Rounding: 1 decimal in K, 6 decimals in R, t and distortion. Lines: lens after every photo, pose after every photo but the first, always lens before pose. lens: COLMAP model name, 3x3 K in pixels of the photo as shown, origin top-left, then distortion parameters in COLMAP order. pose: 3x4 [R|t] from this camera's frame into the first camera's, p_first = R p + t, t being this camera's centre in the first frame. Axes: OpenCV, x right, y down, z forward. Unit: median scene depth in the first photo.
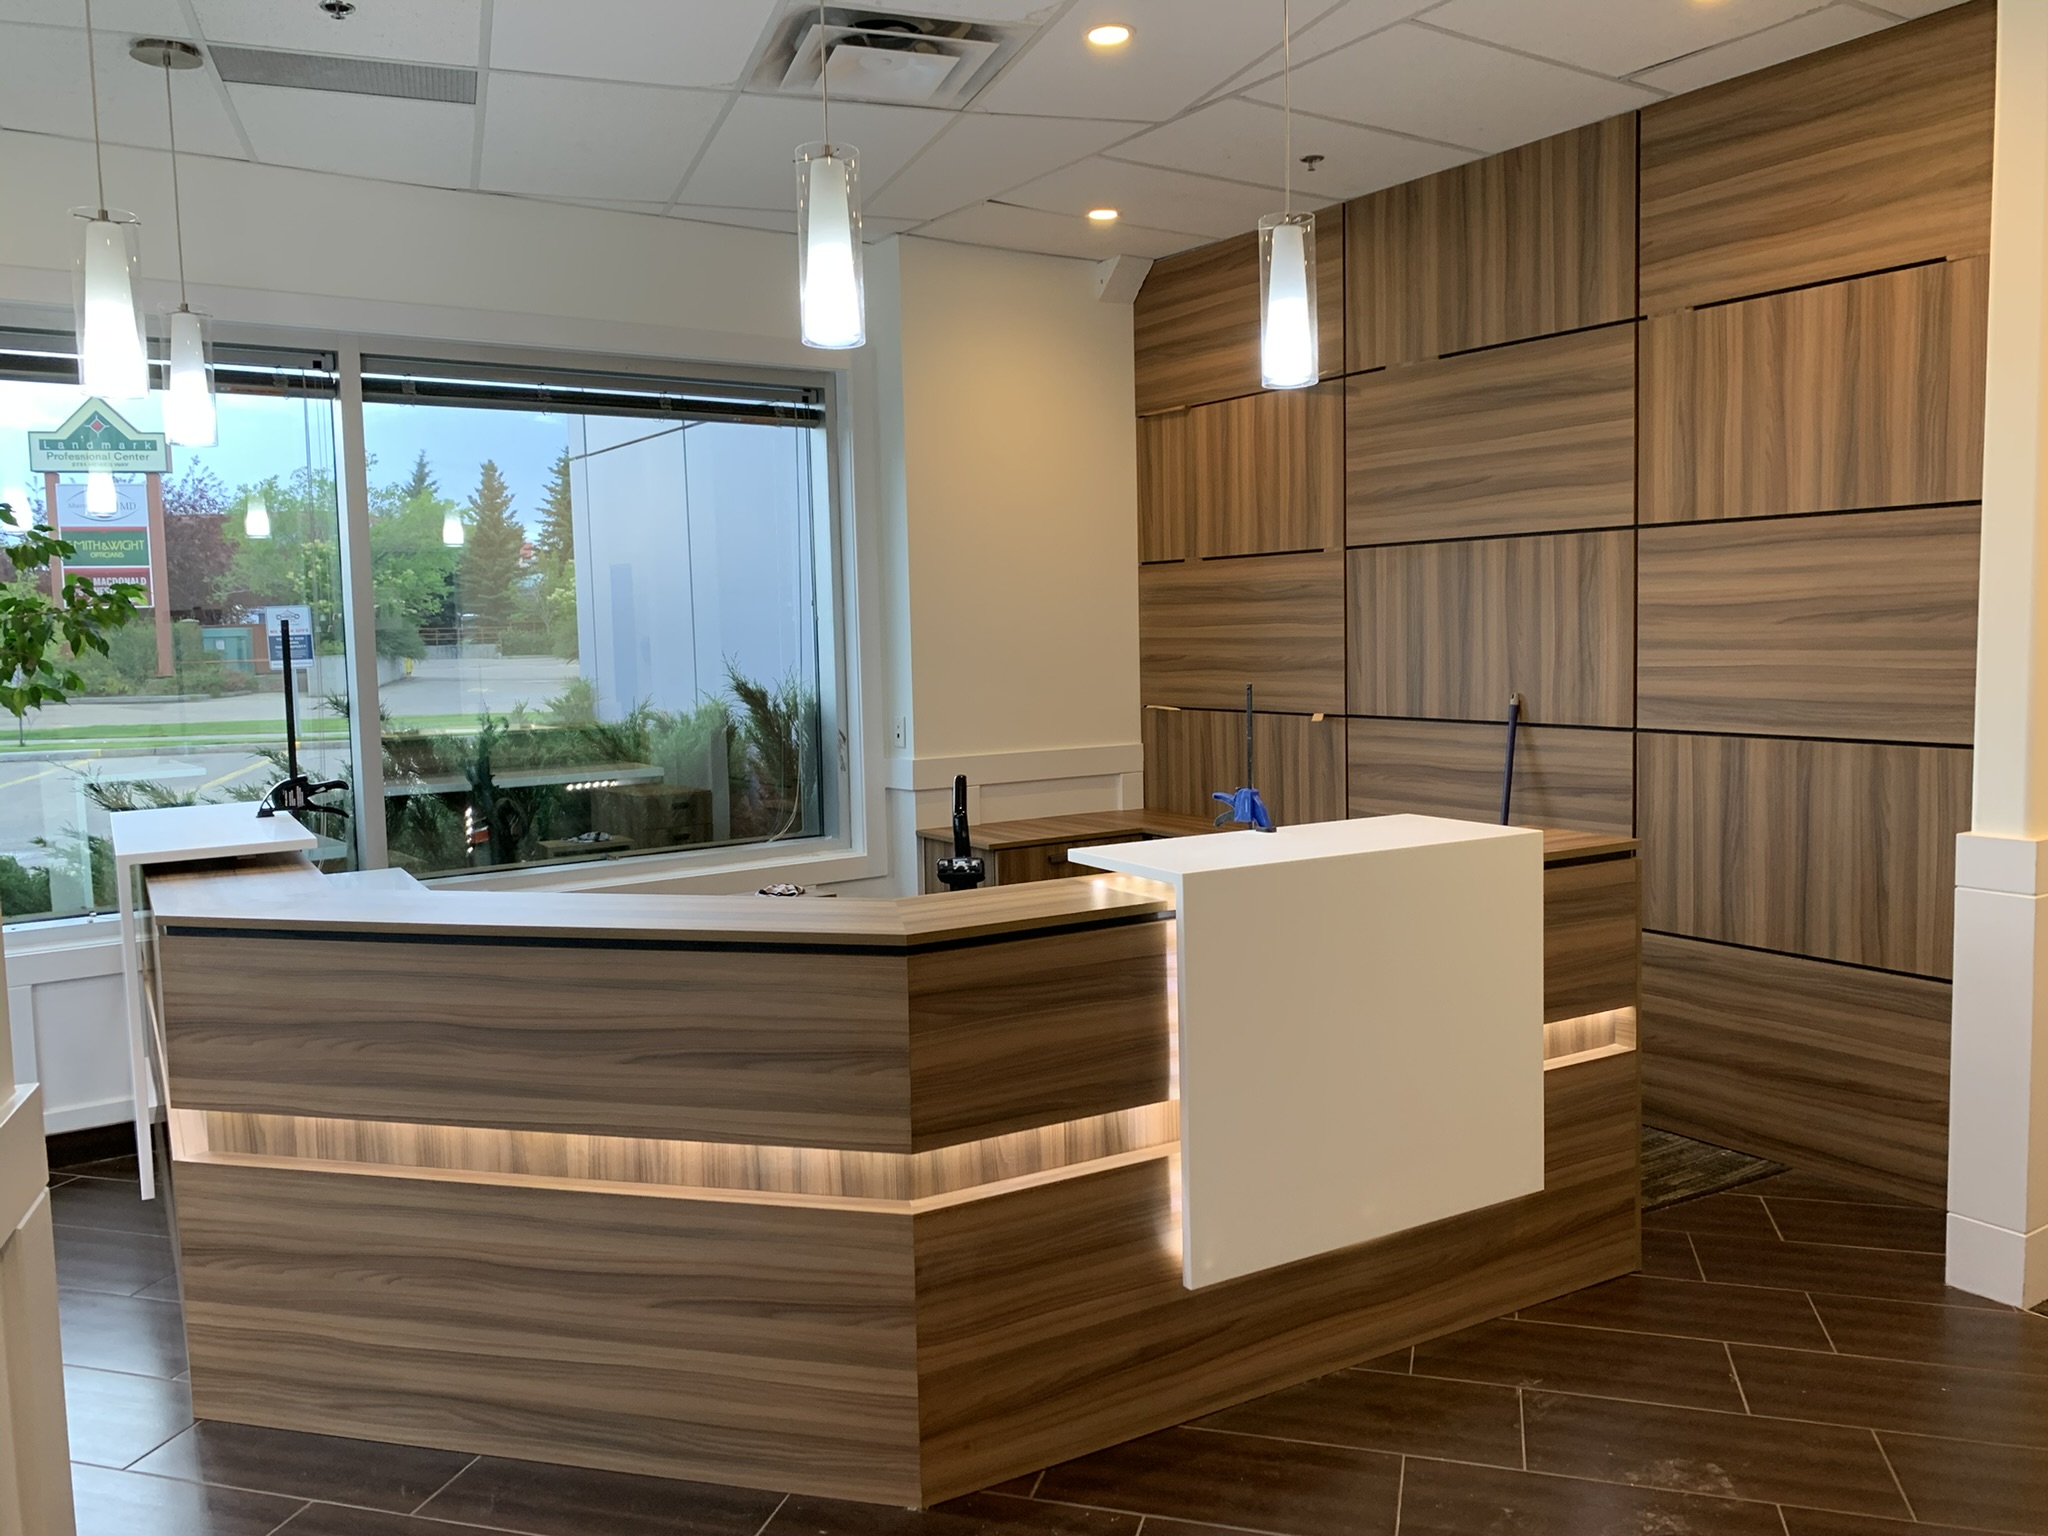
lens RADIAL K [[1554.4, 0, 1086.9], [0, 1554.4, 767.6], [0, 0, 1]] dist [0.039133, -0.010720]
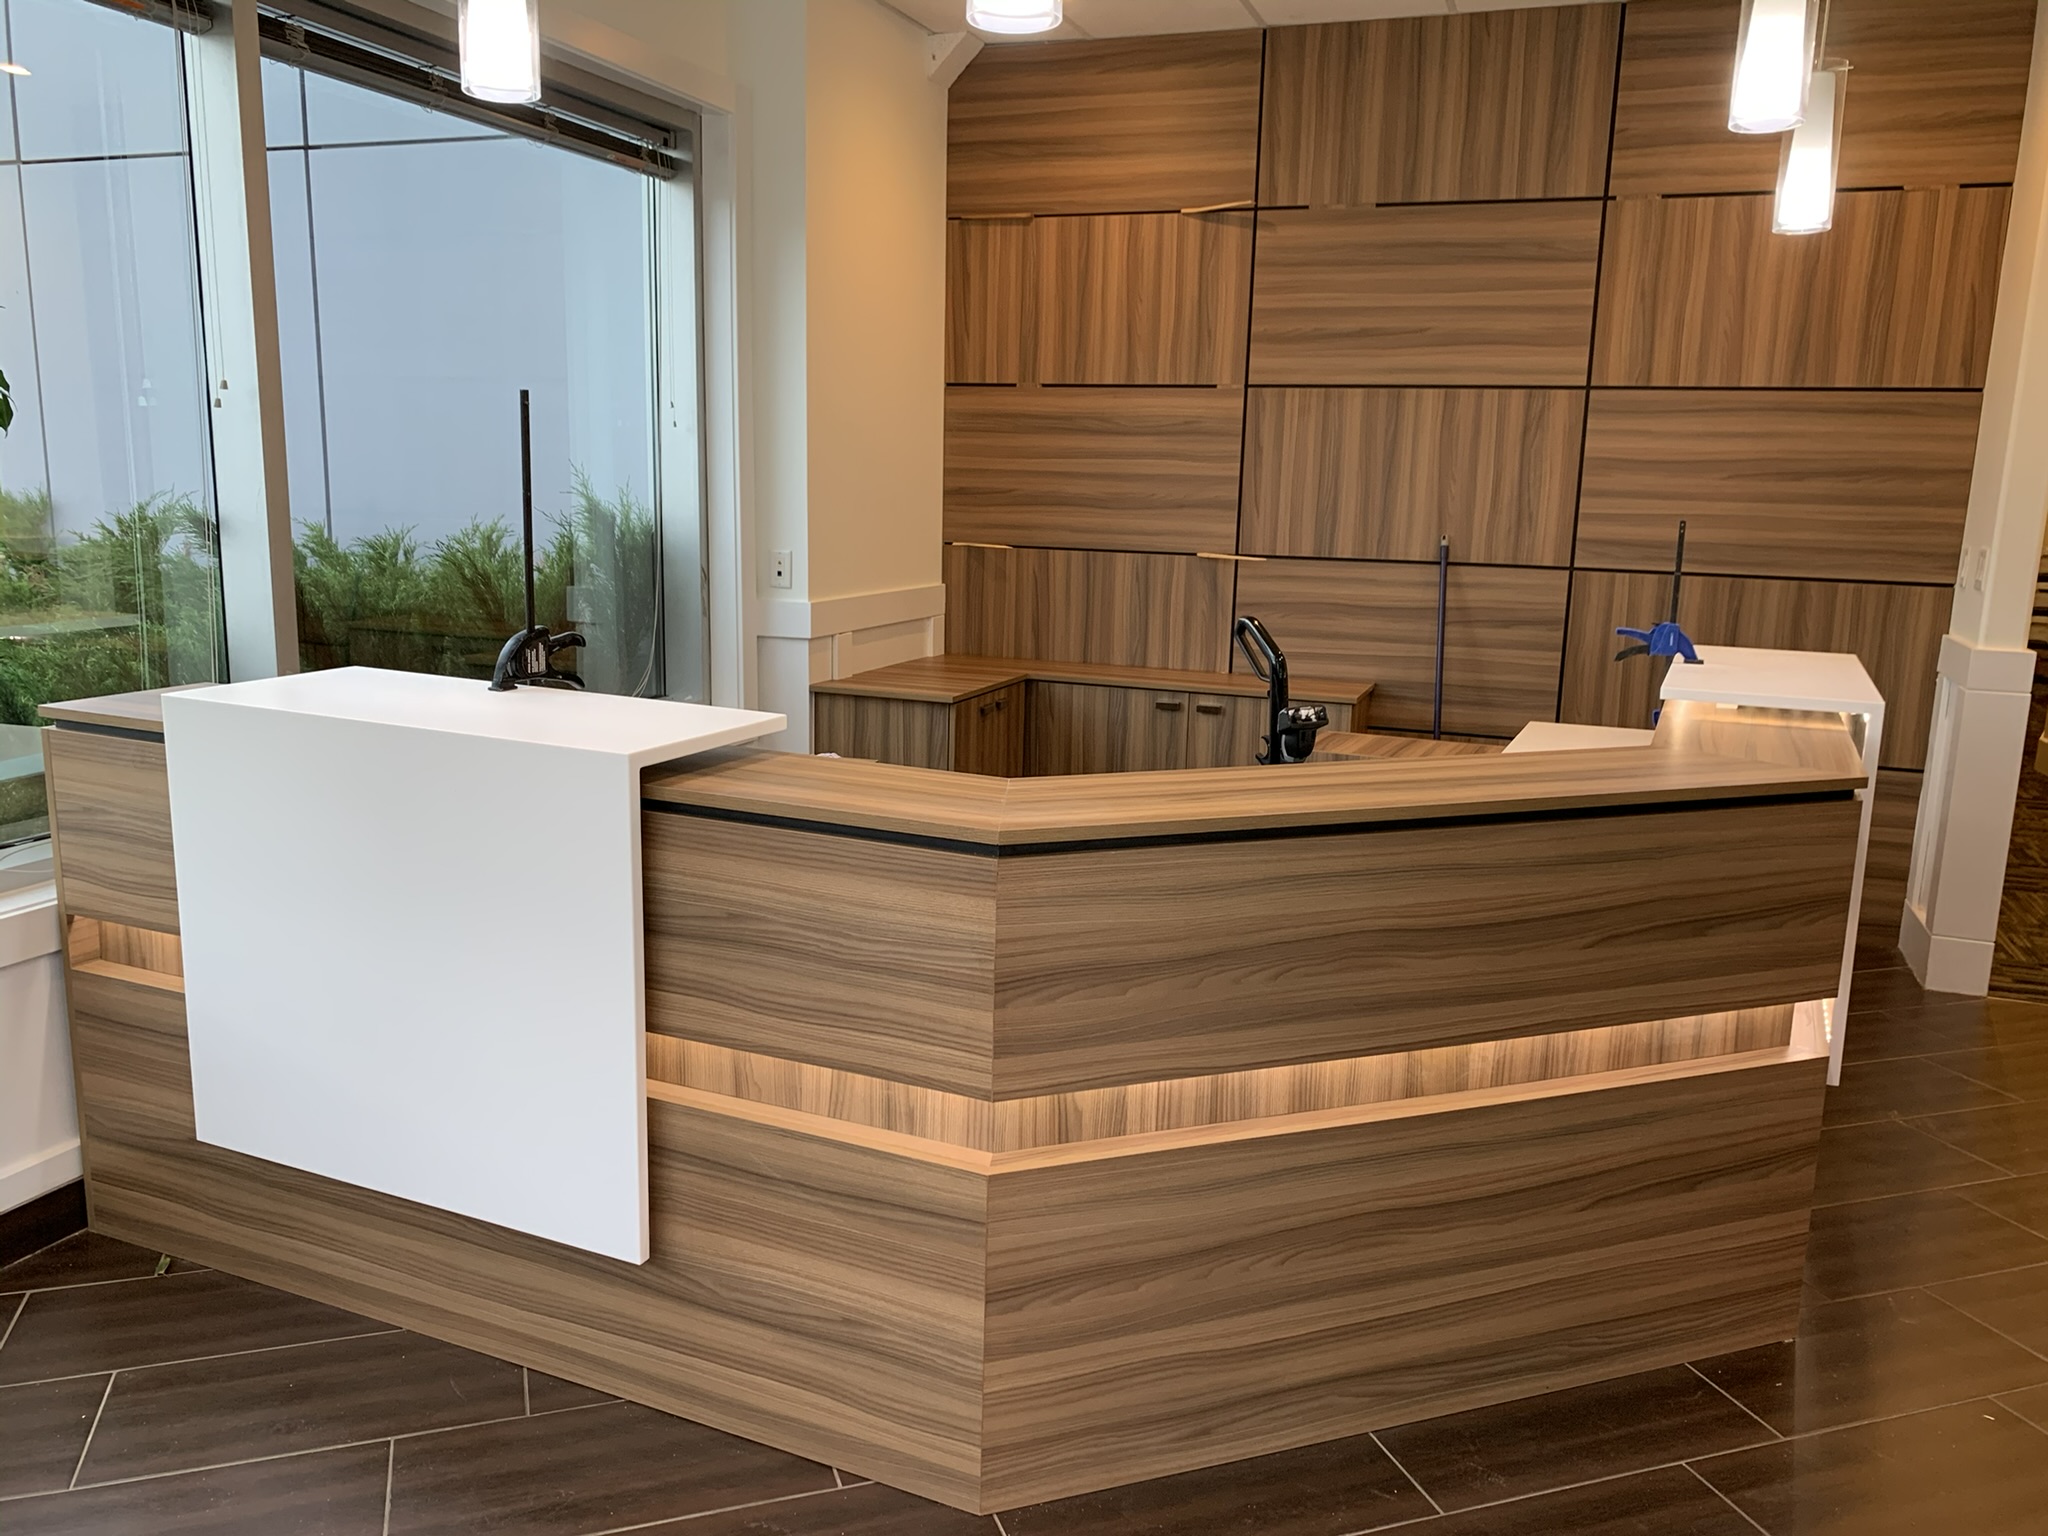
lens RADIAL K [[1554.4, 0, 1023.4], [0, 1554.4, 755.5], [0, 0, 1]] dist [0.039133, -0.010720]
pose [[0.815031, -0.064583, 0.575807, -0.604933], [0.011030, 0.995318, 0.096023, -0.002398], [-0.579313, -0.071910, 0.811927, 0.278285]]
